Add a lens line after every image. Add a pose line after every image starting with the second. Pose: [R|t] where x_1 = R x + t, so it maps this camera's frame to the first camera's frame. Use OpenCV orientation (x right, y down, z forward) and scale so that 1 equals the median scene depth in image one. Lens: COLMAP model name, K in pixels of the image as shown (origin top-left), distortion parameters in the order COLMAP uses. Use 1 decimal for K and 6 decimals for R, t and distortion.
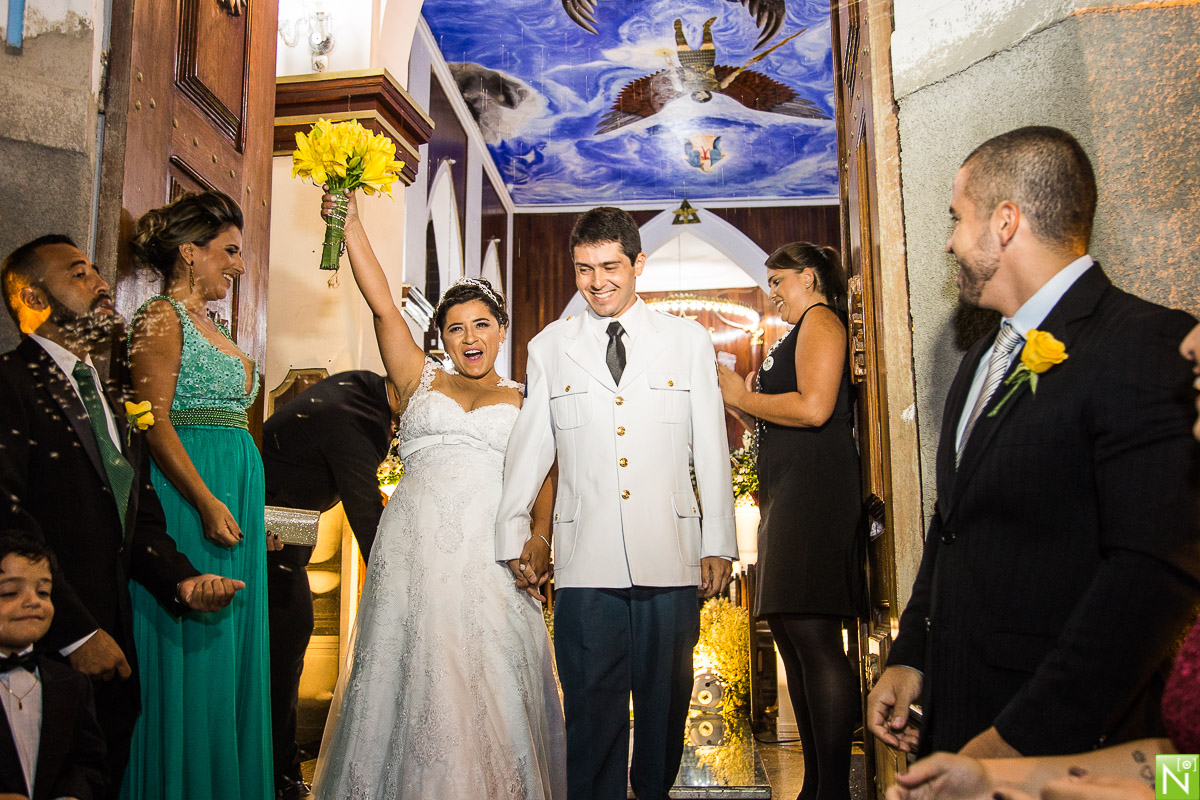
lens RADIAL K [[1122.5, 0, 603.7], [0, 1122.5, 401.1], [0, 0, 1]] dist [-0.044312, 0.000000]
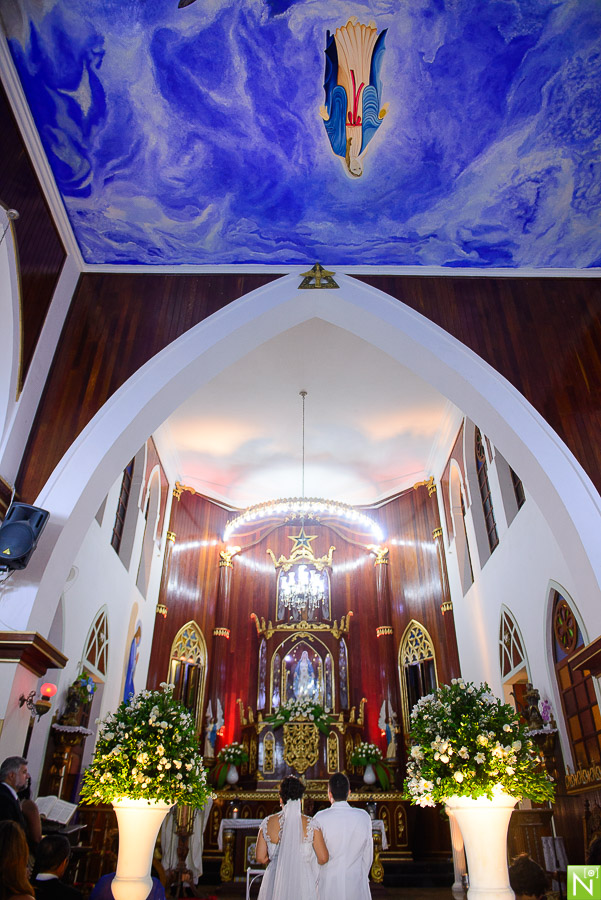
lens RADIAL K [[644.0, 0, 298.6], [0, 644.0, 437.4], [0, 0, 1]] dist [-0.045946, -0.000399]
pose [[0.996488, 0.056932, 0.061397, 0.050010], [-0.027856, 0.916914, -0.398111, 0.112549], [-0.078961, 0.395003, 0.915280, 0.806615]]
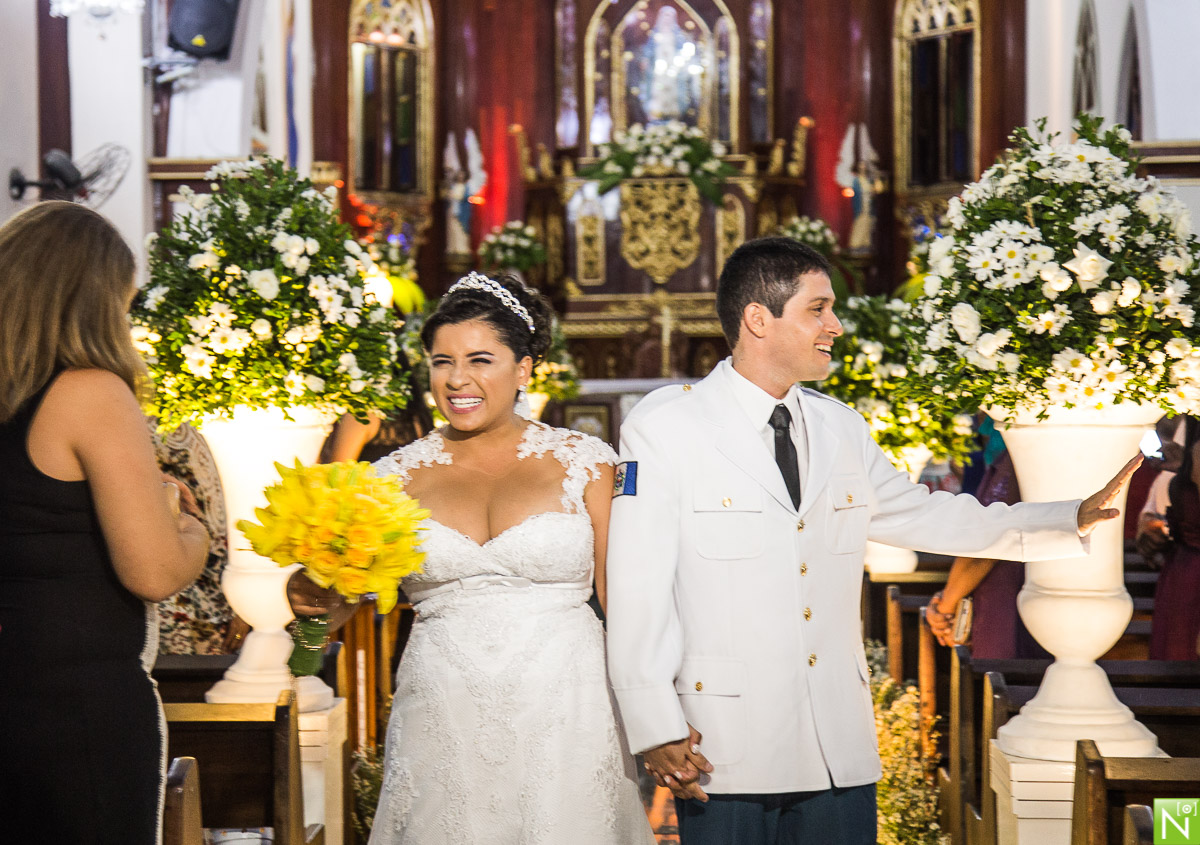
lens RADIAL K [[2676.9, 0, 535.8], [0, 2676.9, 415.0], [0, 0, 1]] dist [0.288625, 0.000000]
pose [[0.999224, 0.000380, 0.039375, -0.001251], [-0.006982, 0.985820, 0.167660, 0.010546], [-0.038753, -0.167805, 0.985058, 0.232474]]
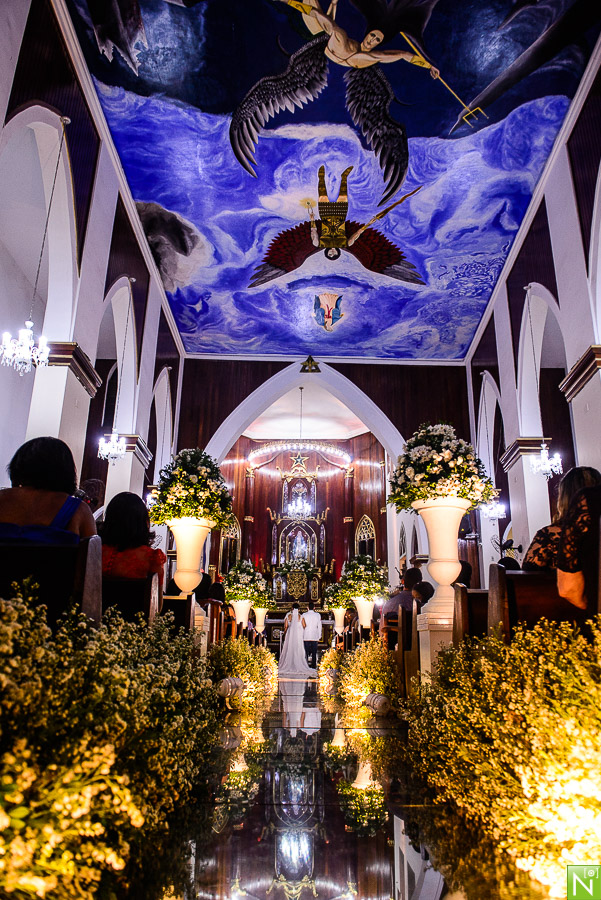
lens RADIAL K [[644.0, 0, 303.6], [0, 644.0, 445.6], [0, 0, 1]] dist [-0.045946, -0.000399]
pose [[0.994511, 0.053397, 0.089984, -0.001339], [-0.039707, 0.988252, -0.147588, 0.058918], [-0.096808, 0.143205, 0.984947, 0.283044]]
